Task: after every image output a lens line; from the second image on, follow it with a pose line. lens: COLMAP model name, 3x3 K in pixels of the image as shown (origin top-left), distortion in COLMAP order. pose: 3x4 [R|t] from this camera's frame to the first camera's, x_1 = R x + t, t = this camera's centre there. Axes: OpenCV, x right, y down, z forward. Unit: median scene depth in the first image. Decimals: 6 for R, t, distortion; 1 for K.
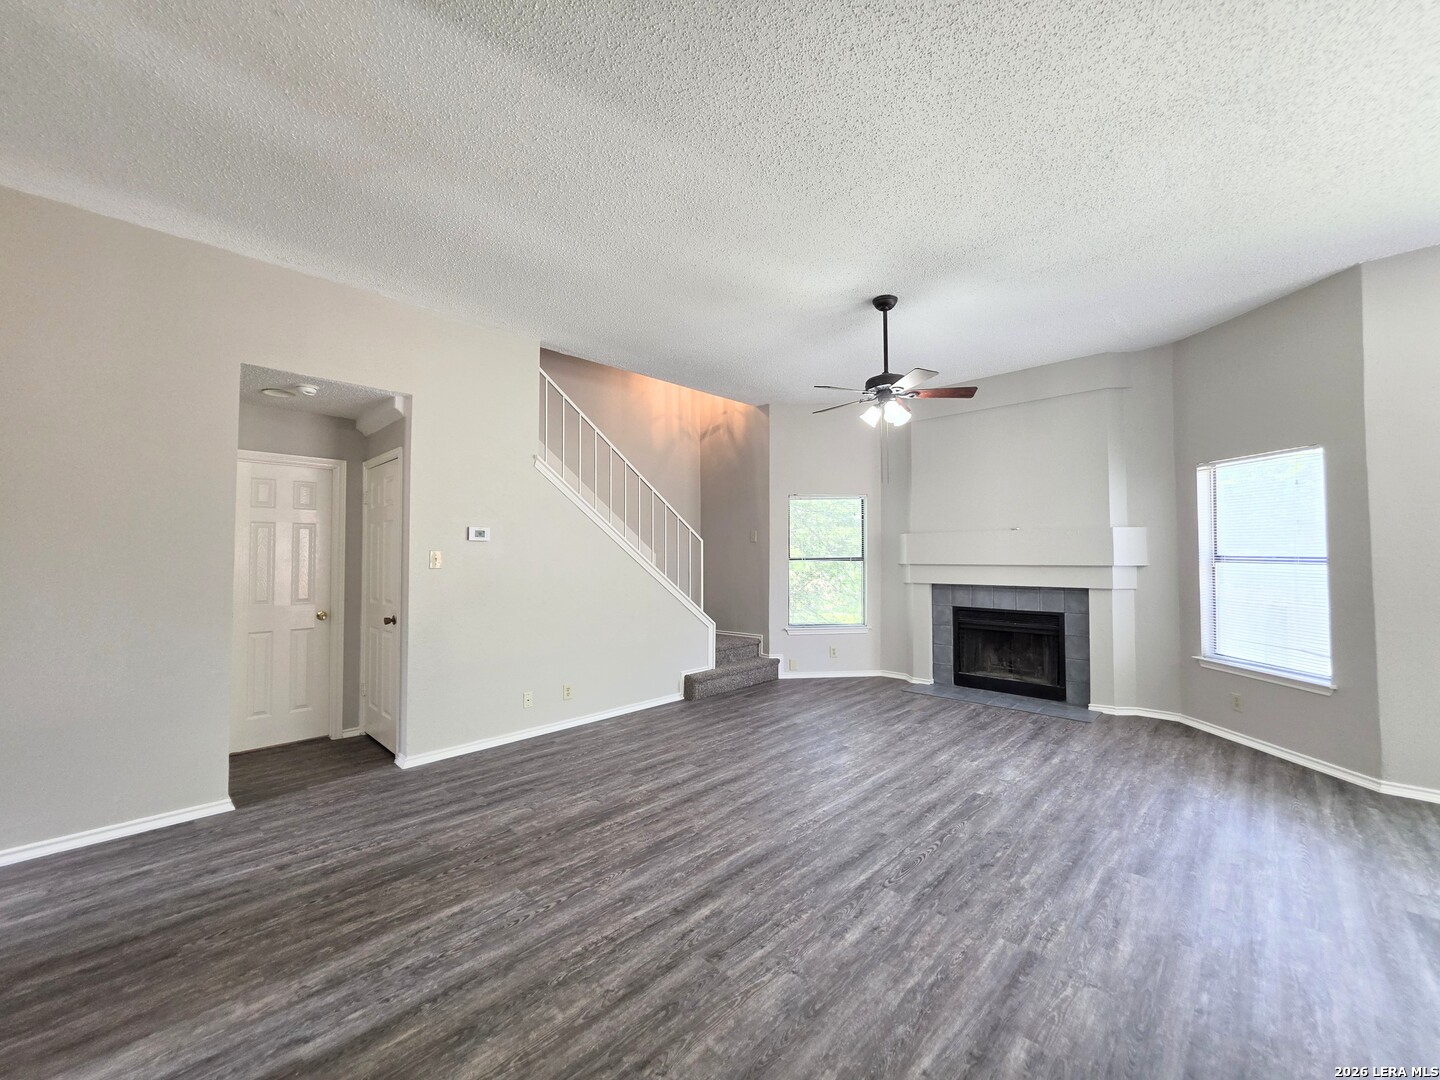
lens RADIAL K [[579.4, 0, 721.3], [0, 579.4, 532.2], [0, 0, 1]] dist [-0.008146, 0.002488]
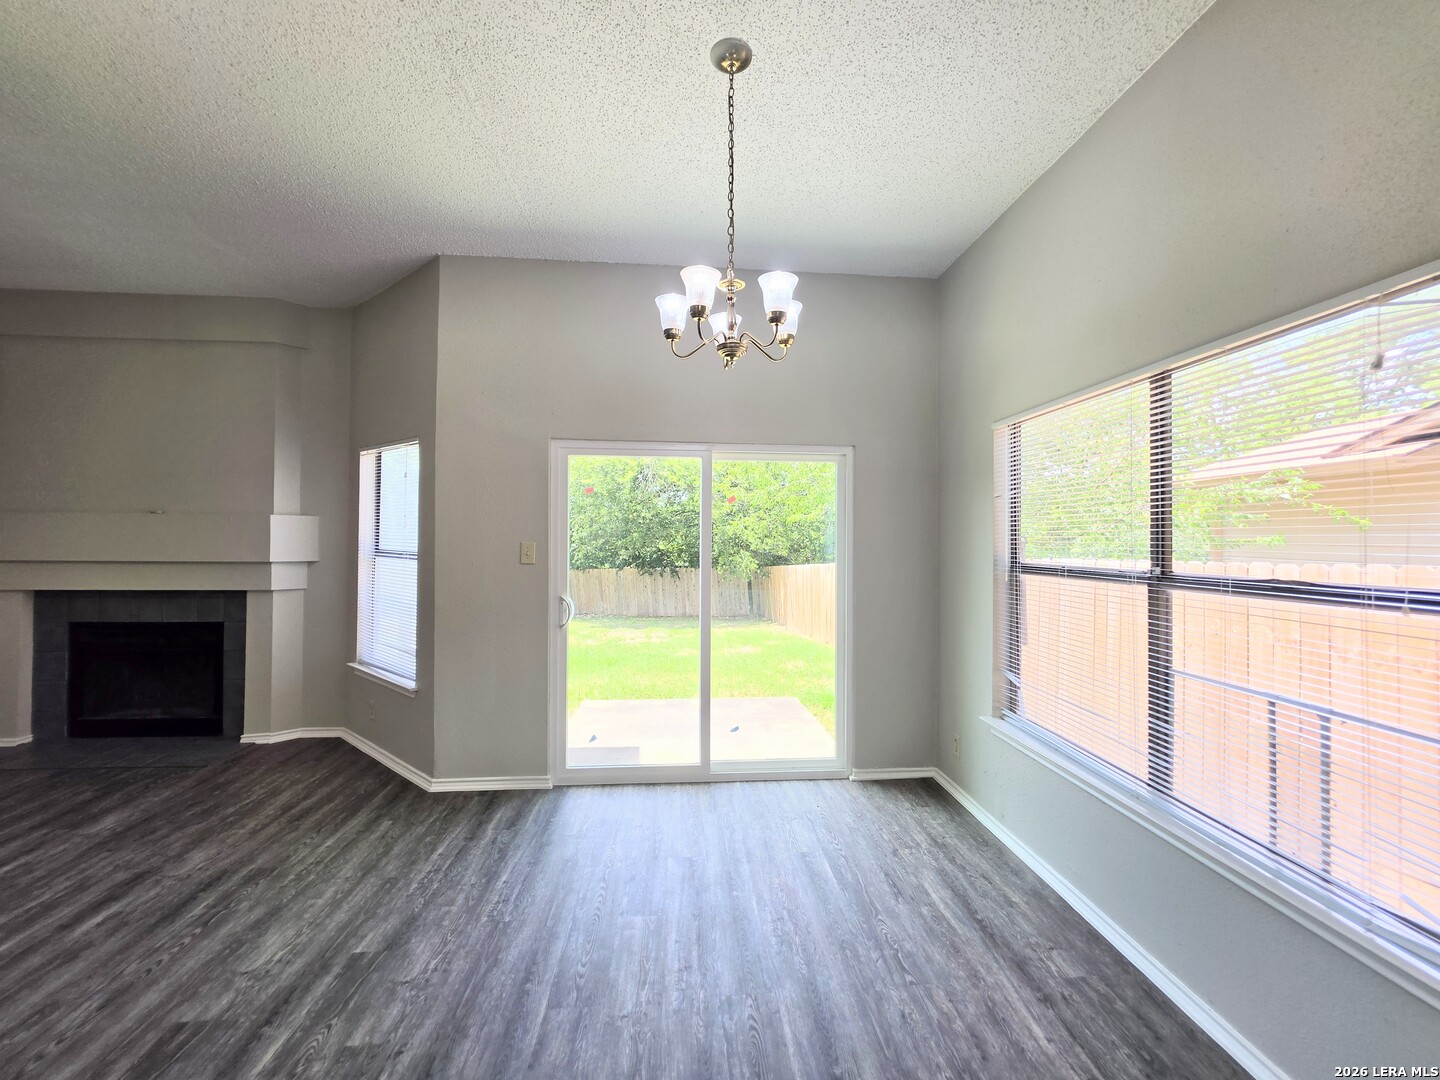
lens RADIAL K [[579.4, 0, 719.6], [0, 579.4, 541.5], [0, 0, 1]] dist [-0.008146, 0.002488]
pose [[0.667218, 0.002631, 0.744858, 0.627204], [-0.039218, 0.998731, 0.031603, -0.028537], [-0.743829, -0.050298, 0.666474, -0.019794]]
